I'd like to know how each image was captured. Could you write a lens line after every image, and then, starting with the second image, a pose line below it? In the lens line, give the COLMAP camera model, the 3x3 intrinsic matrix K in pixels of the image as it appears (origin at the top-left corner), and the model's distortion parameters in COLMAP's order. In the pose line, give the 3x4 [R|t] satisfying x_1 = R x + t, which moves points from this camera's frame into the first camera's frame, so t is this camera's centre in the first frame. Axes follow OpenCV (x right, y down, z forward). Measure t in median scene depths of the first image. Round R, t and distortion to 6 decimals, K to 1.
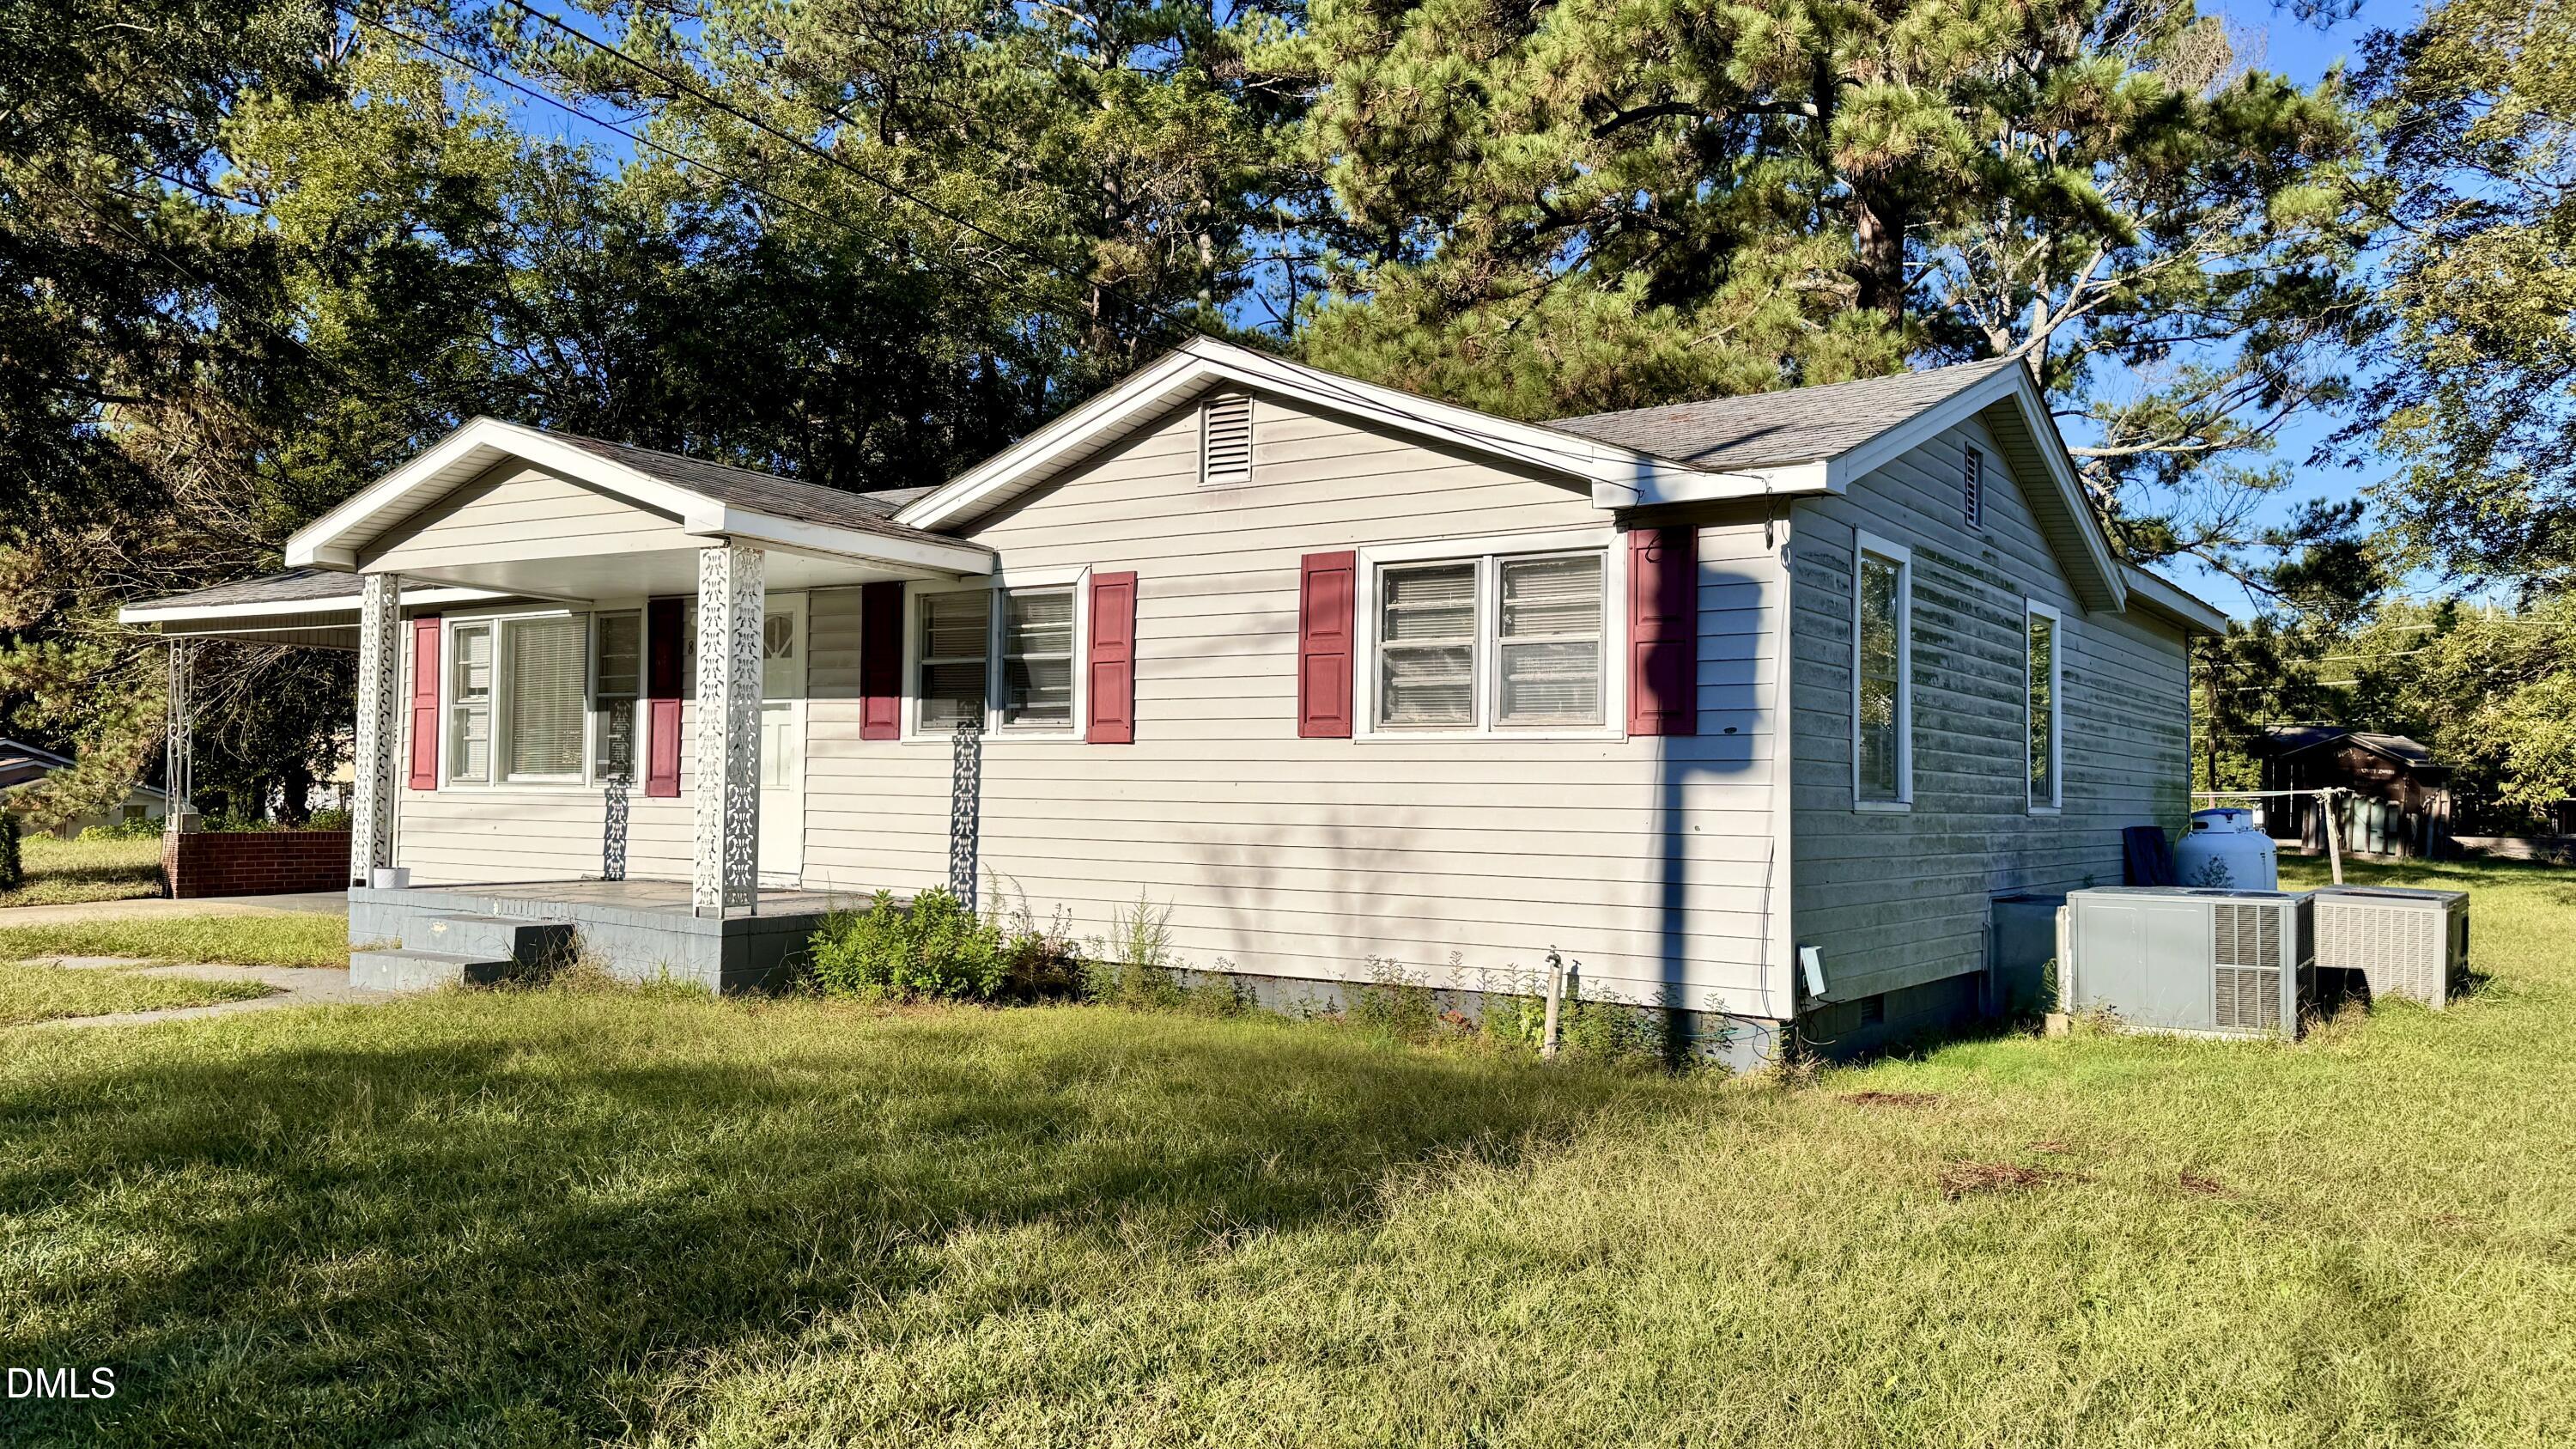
lens RADIAL K [[1892.8, 0, 1290.9], [0, 1892.8, 718.2], [0, 0, 1]] dist [0.000531, -0.000241]
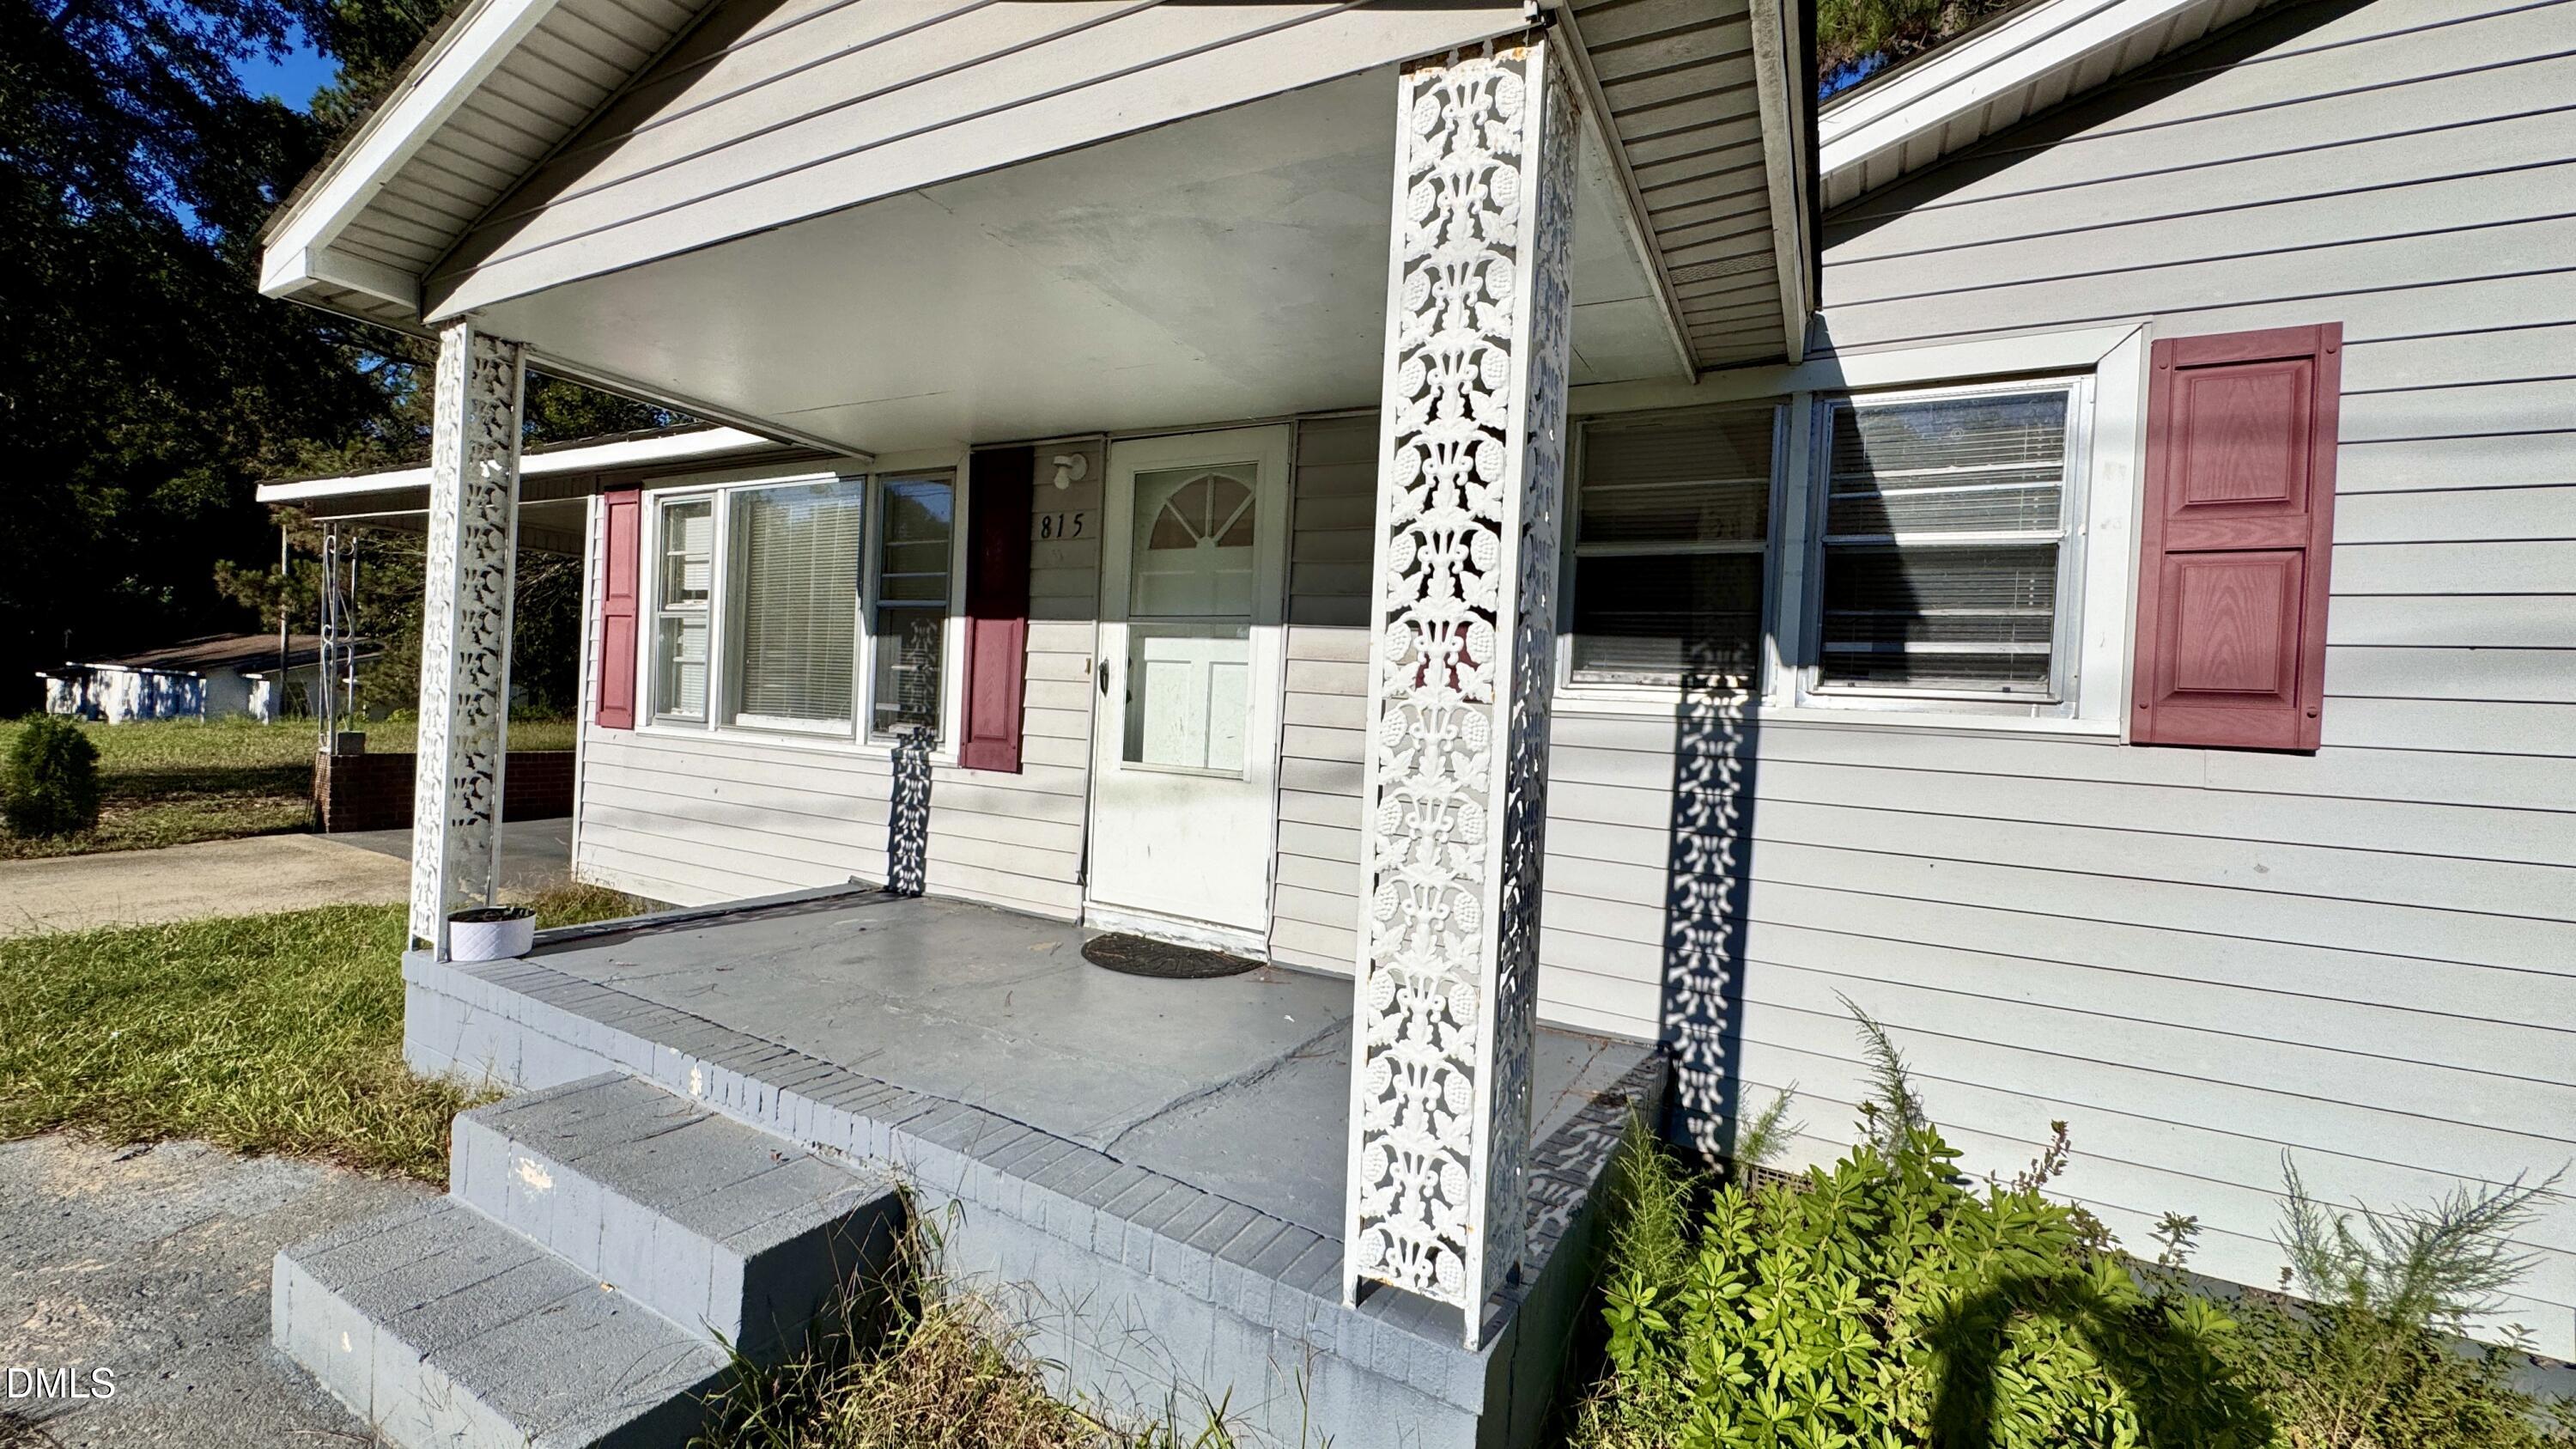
lens RADIAL K [[1127.6, 0, 1286.1], [0, 1127.6, 724.1], [0, 0, 1]] dist [0.013716, 0.000013]
pose [[0.997528, 0.038247, 0.058957, -0.247556], [-0.041457, 0.997669, 0.054210, 0.002134], [-0.056746, -0.056521, 0.996788, 0.600905]]
